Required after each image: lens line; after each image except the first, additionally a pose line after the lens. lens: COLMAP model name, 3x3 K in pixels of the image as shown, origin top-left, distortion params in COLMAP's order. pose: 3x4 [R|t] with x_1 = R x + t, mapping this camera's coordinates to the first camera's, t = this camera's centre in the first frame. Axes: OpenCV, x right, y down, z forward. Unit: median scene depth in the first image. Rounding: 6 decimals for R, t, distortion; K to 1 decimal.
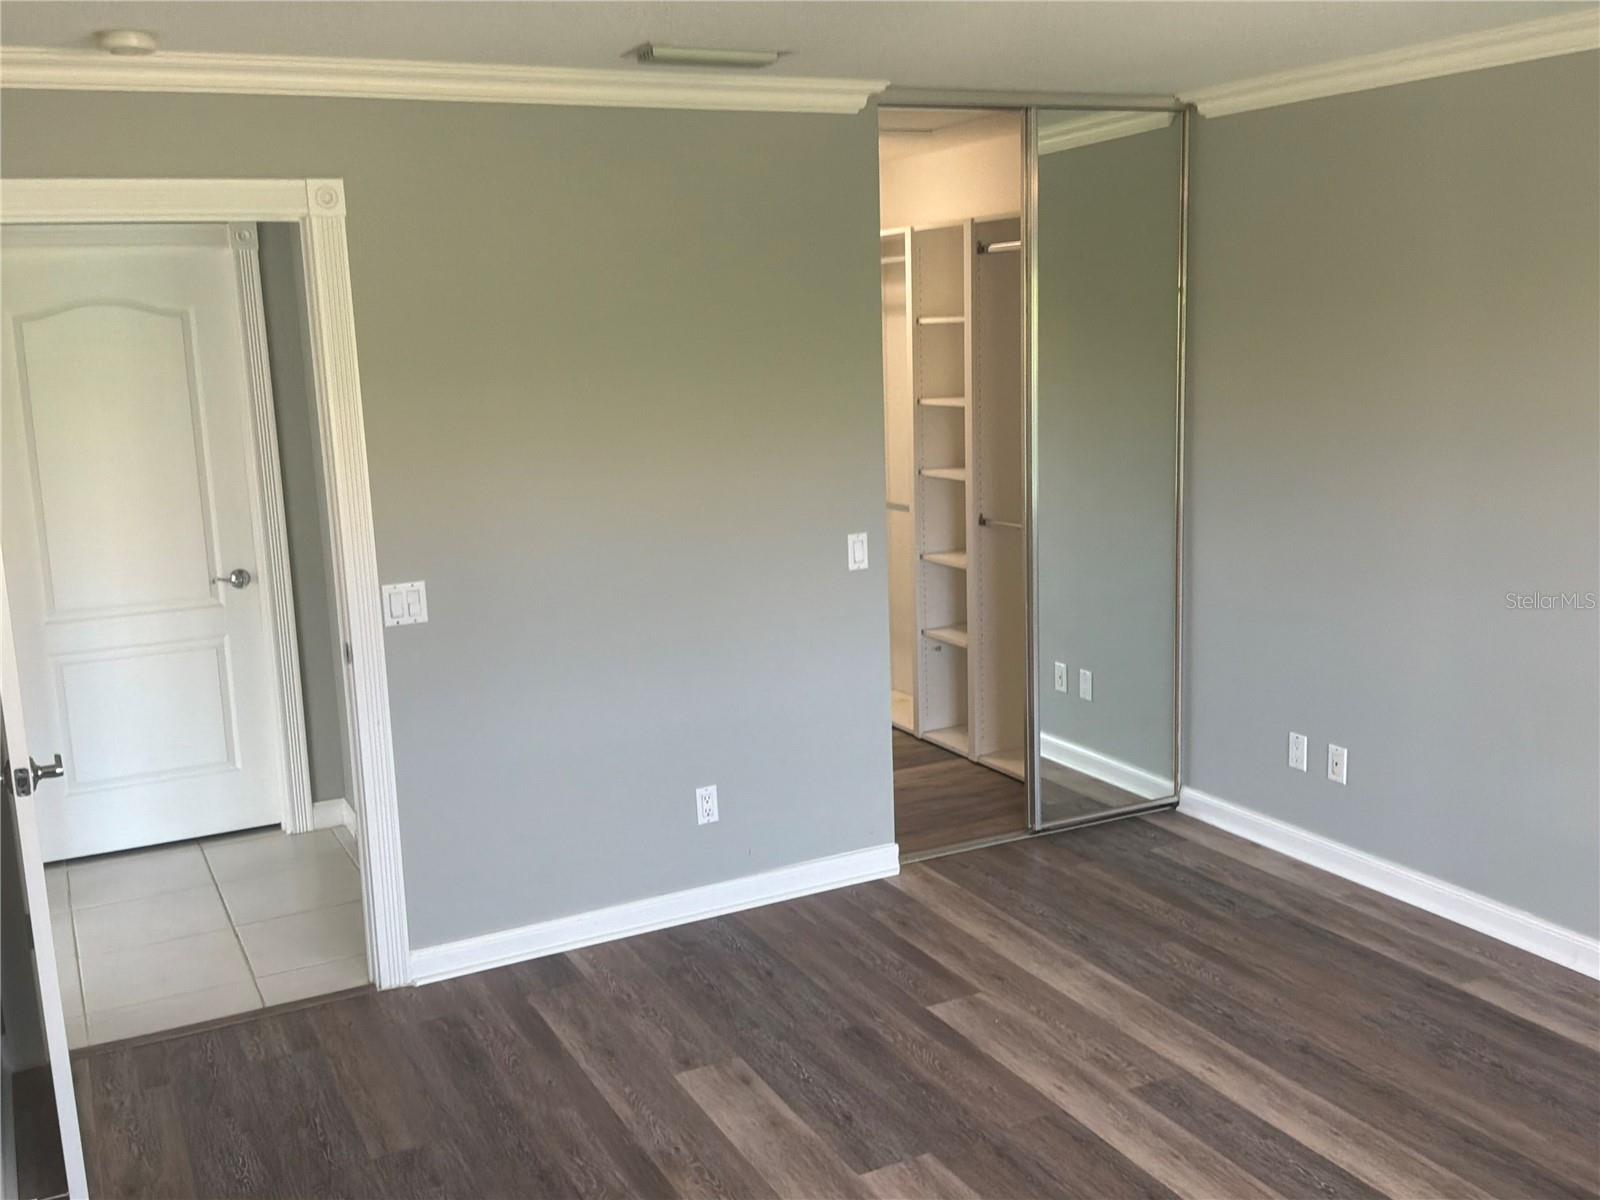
lens RADIAL K [[1520.5, 0, 800.0], [0, 1520.5, 600.0], [0, 0, 1]] dist [0.193702, -0.388630]
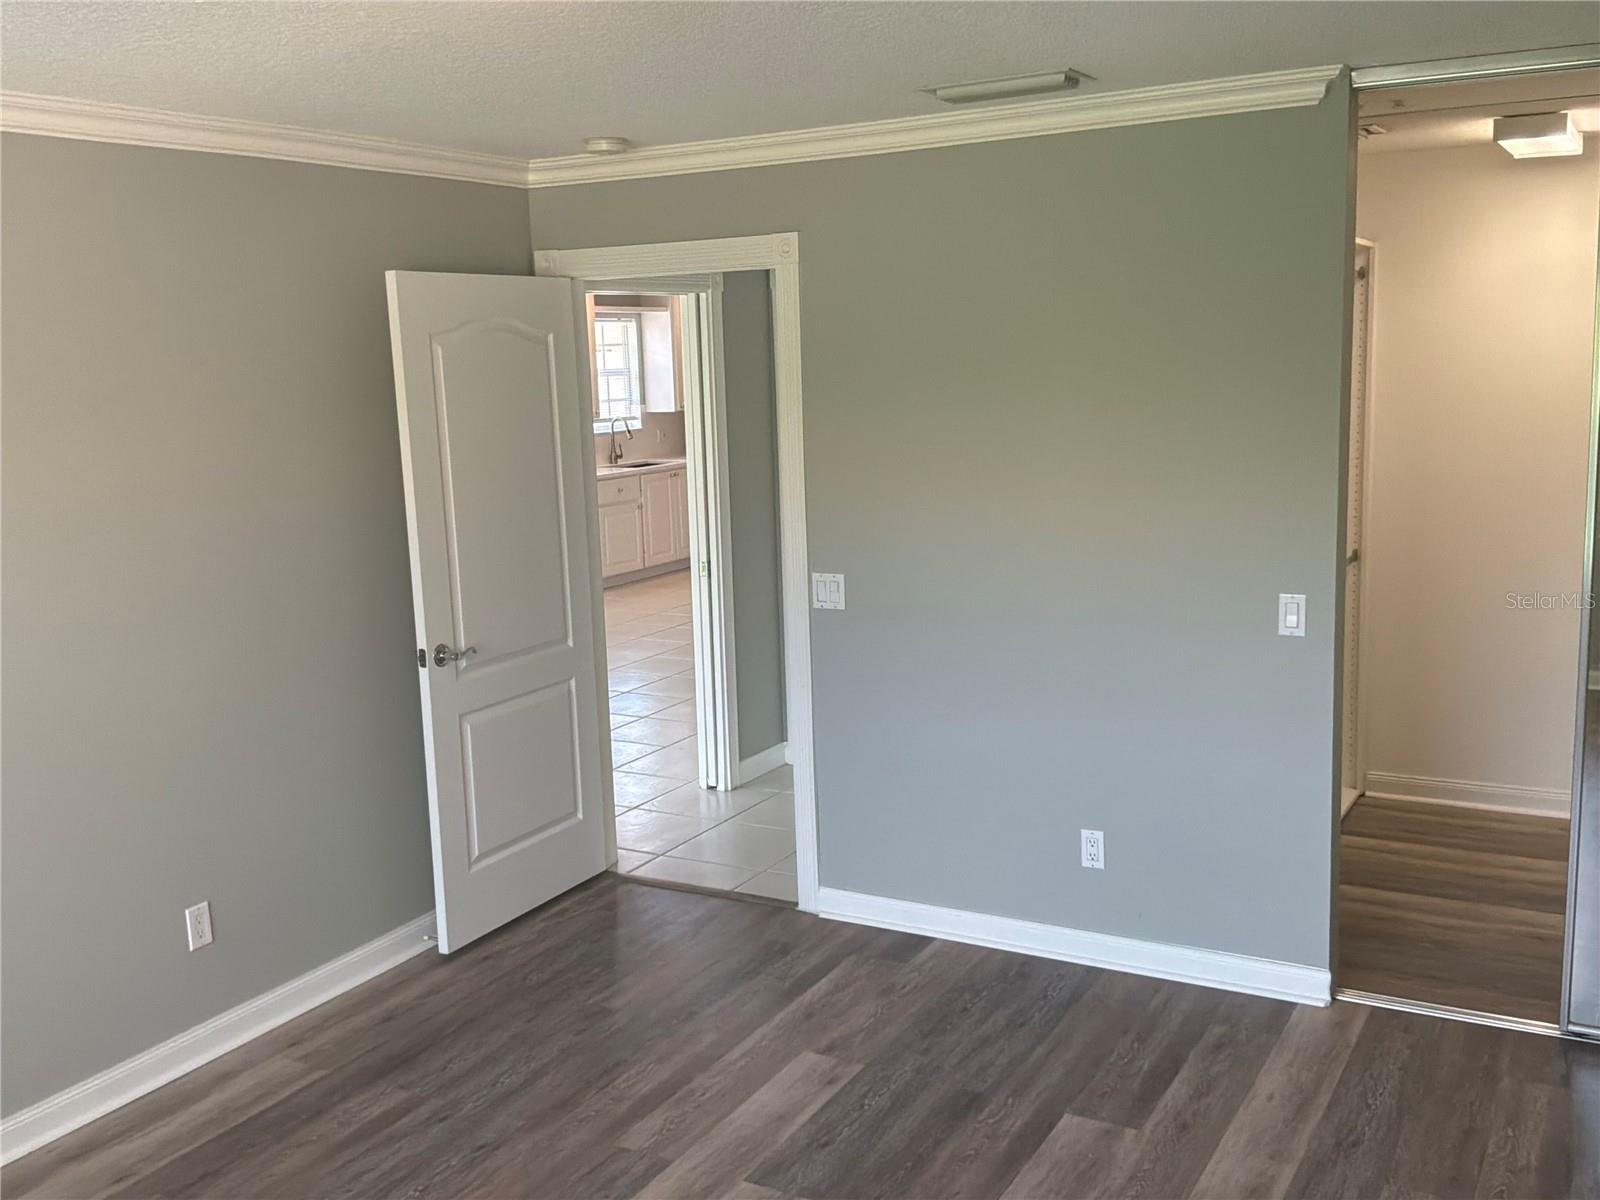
lens RADIAL K [[1520.5, 0, 800.0], [0, 1520.5, 600.0], [0, 0, 1]] dist [0.193702, -0.388630]
pose [[0.554856, 0.150276, -0.818261, 0.675308], [-0.138298, 0.986527, 0.087399, -0.088702], [0.820371, 0.064670, 0.568163, 0.324022]]
